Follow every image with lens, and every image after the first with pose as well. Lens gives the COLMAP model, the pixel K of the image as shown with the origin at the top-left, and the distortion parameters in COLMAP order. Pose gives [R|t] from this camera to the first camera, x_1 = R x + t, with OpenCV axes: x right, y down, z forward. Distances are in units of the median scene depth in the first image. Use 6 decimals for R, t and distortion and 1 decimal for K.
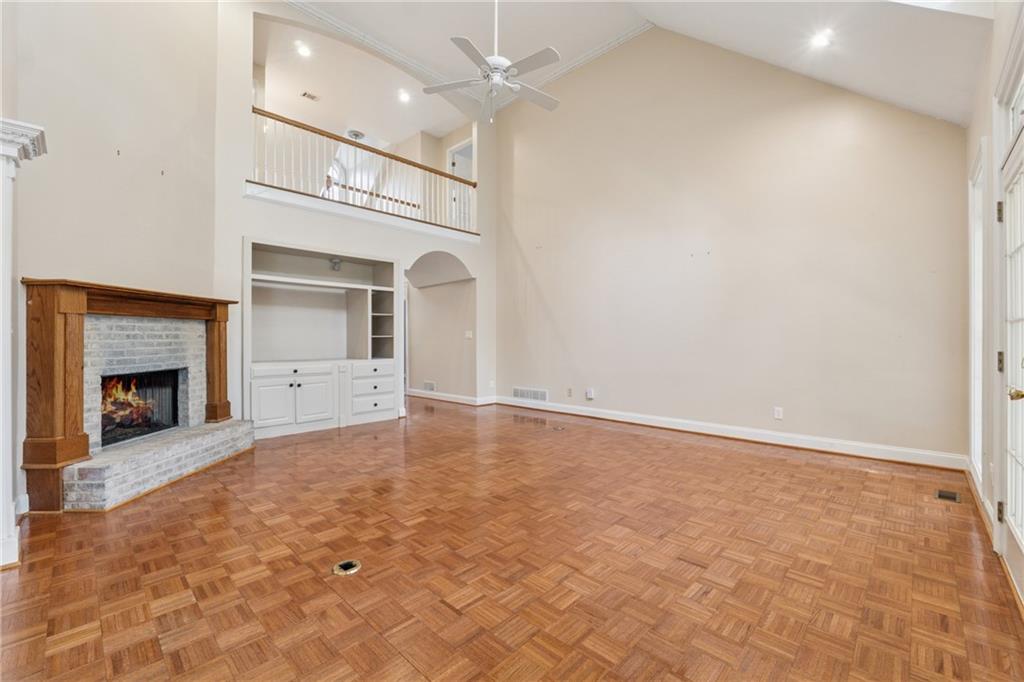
lens RADIAL K [[426.1, 0, 513.4], [0, 426.1, 341.6], [0, 0, 1]] dist [-0.010194, -0.000366]
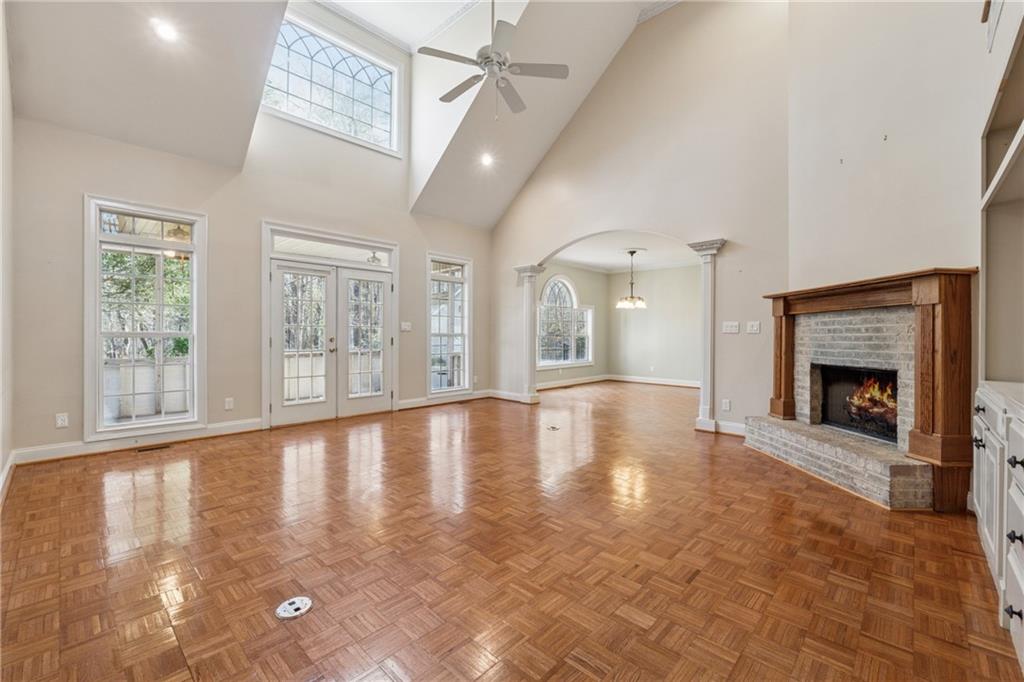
lens RADIAL K [[426.1, 0, 509.9], [0, 426.1, 337.6], [0, 0, 1]] dist [-0.010194, -0.000366]
pose [[-0.999968, 0.001318, 0.007951, -0.090045], [0.001402, 0.999944, 0.010499, -0.007028], [-0.007937, 0.010510, -0.999913, 1.989932]]
